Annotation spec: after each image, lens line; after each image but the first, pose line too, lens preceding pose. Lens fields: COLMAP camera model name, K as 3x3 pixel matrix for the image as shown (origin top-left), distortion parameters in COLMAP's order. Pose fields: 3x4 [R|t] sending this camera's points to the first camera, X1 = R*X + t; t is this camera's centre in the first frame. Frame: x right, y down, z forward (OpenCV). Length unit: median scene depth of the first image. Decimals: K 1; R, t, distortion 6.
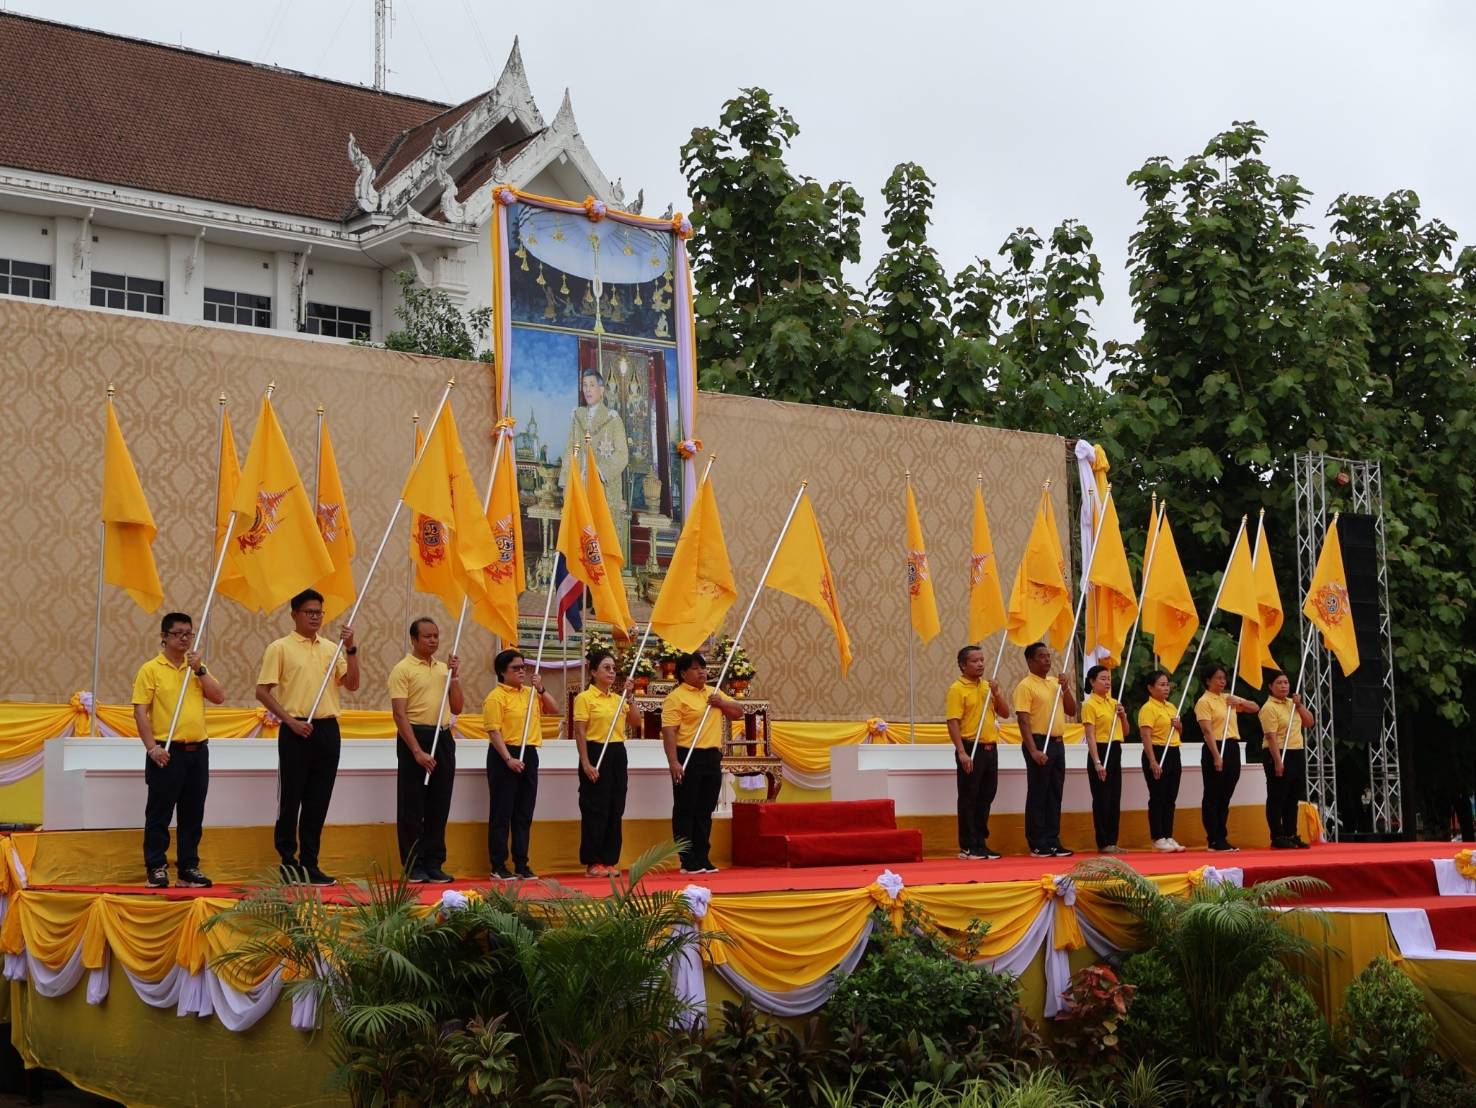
lens RADIAL K [[2237.5, 0, 735.1], [0, 2237.5, 602.4], [0, 0, 1]] dist [-0.002036, 0.000000]
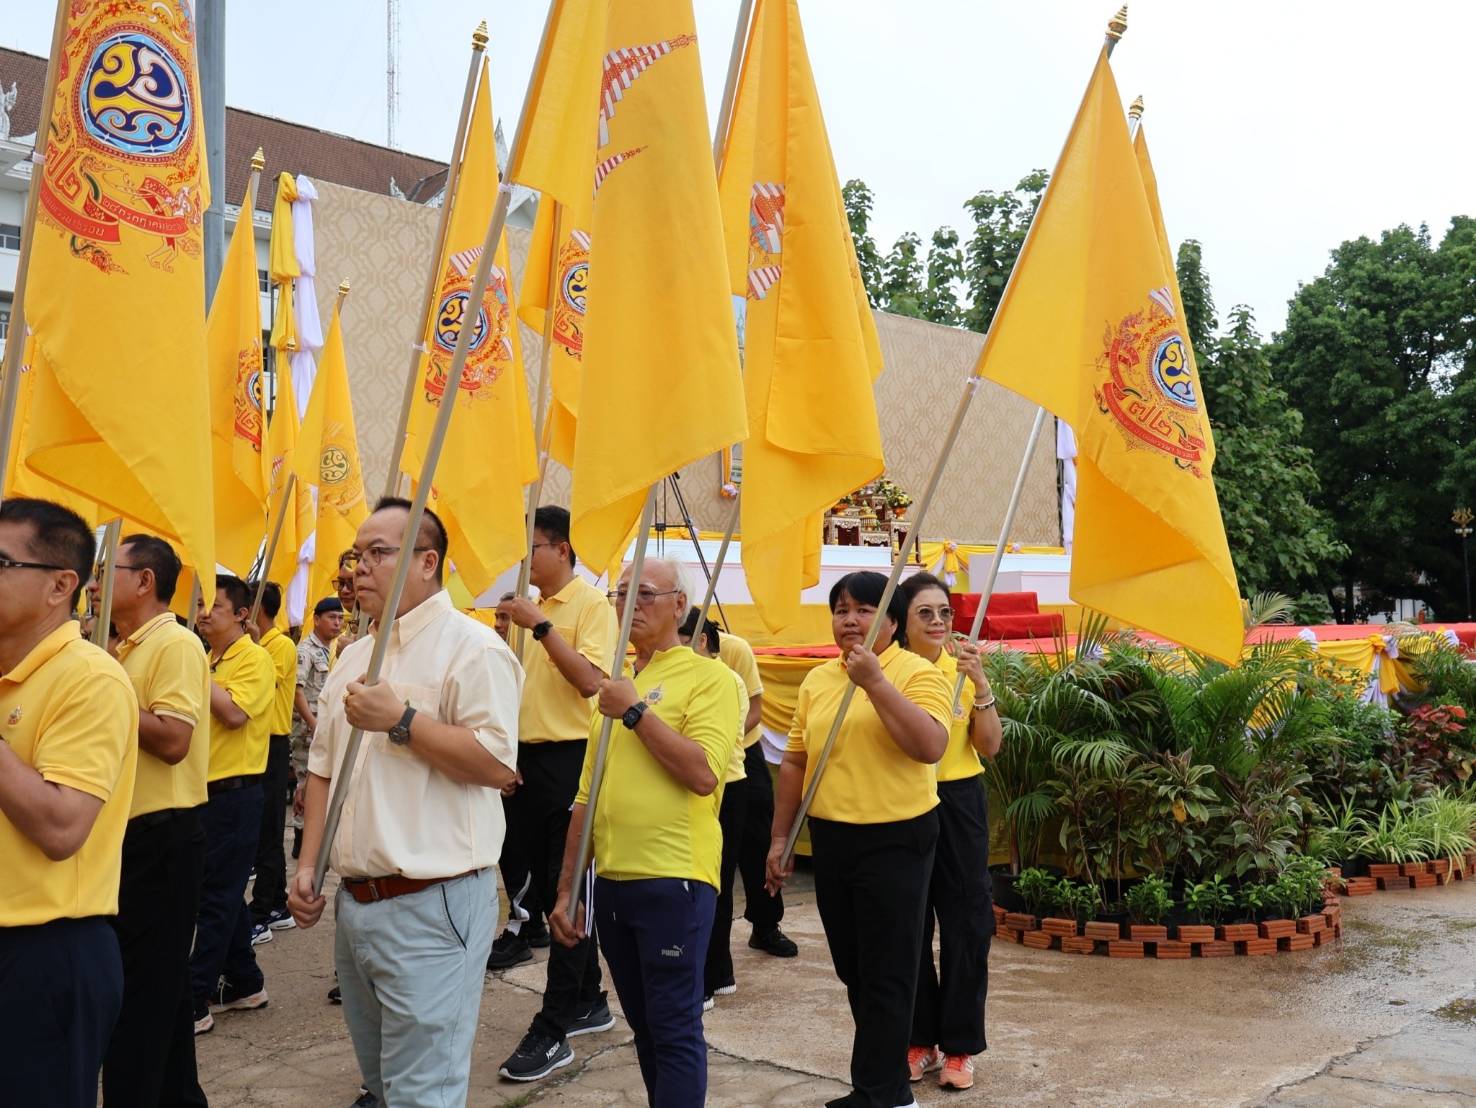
lens RADIAL K [[1370.5, 0, 742.9], [0, 1370.5, 568.5], [0, 0, 1]] dist [-0.009982, 0.000000]
pose [[0.993508, 0.003322, 0.113710, -0.102132], [-0.009202, 0.998644, 0.051232, 0.016169], [-0.113386, -0.051945, 0.992192, 0.093032]]
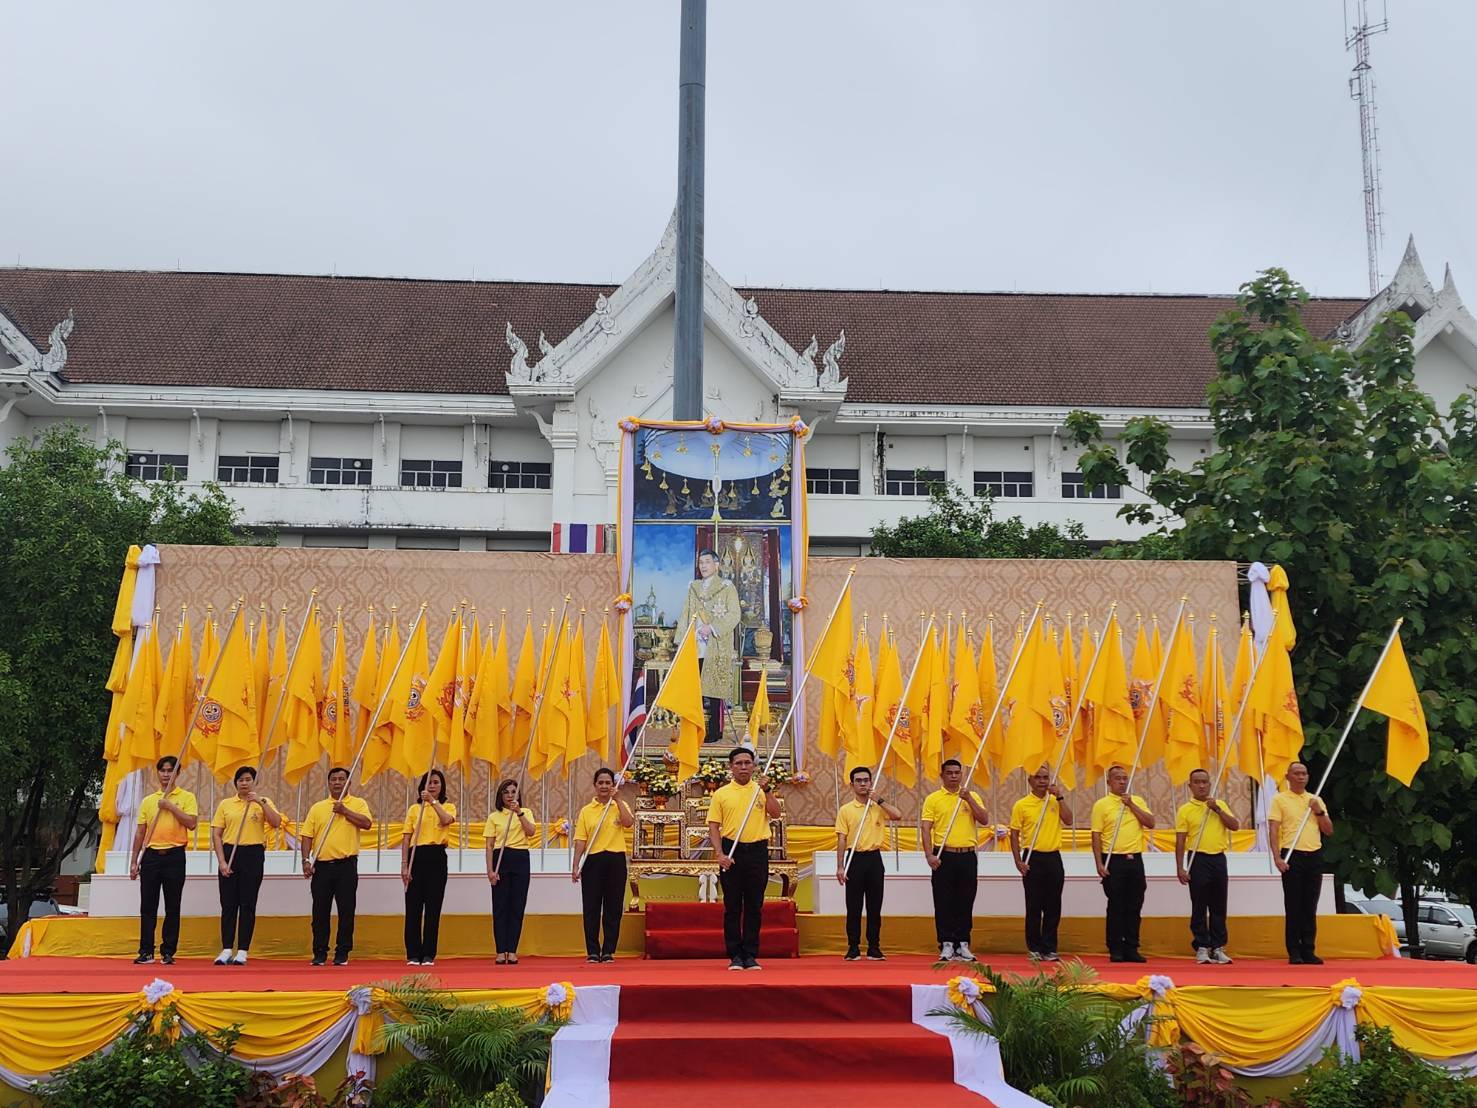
lens RADIAL K [[1698.6, 0, 735.3], [0, 1698.6, 558.7], [0, 0, 1]] dist [0.105068, 0.000000]
pose [[0.827741, -0.087709, -0.554213, 0.275788], [0.037308, 0.994125, -0.101608, 0.000021], [0.559869, 0.063428, 0.826150, 0.118771]]
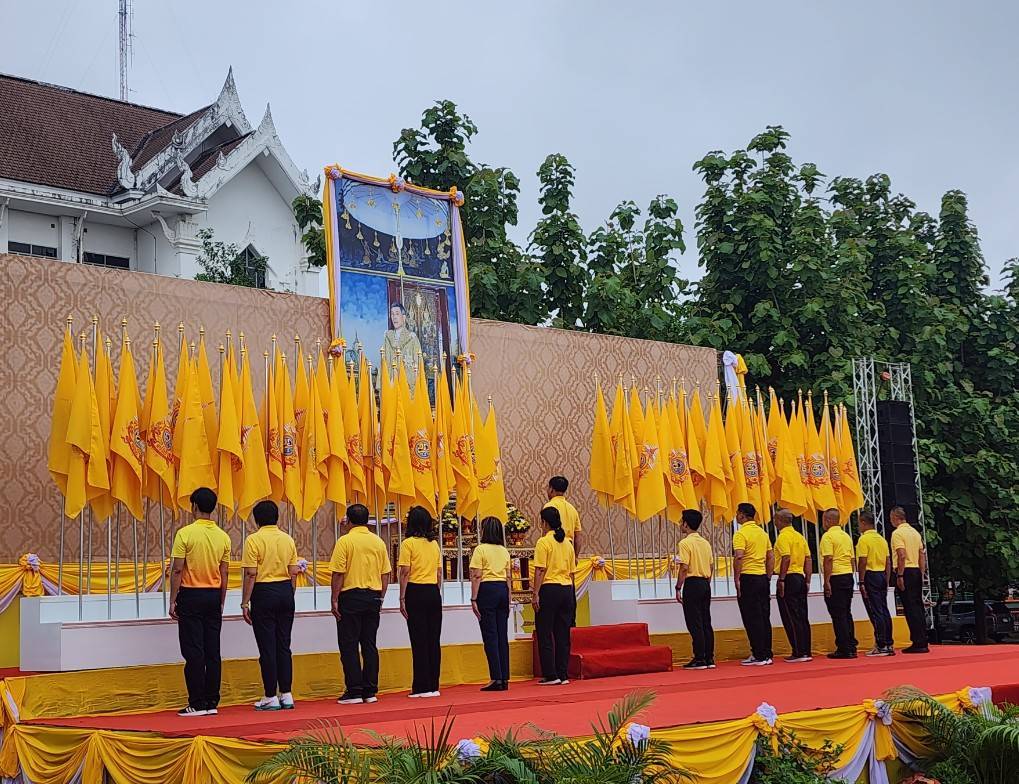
lens RADIAL K [[1519.1, 0, 475.5], [0, 1519.1, 415.4], [0, 0, 1]] dist [0.136091, 0.000000]
pose [[0.997084, -0.008387, 0.075854, -0.049380], [0.010461, 0.999581, -0.026983, -0.006135], [-0.075596, 0.027698, 0.996754, 0.048627]]
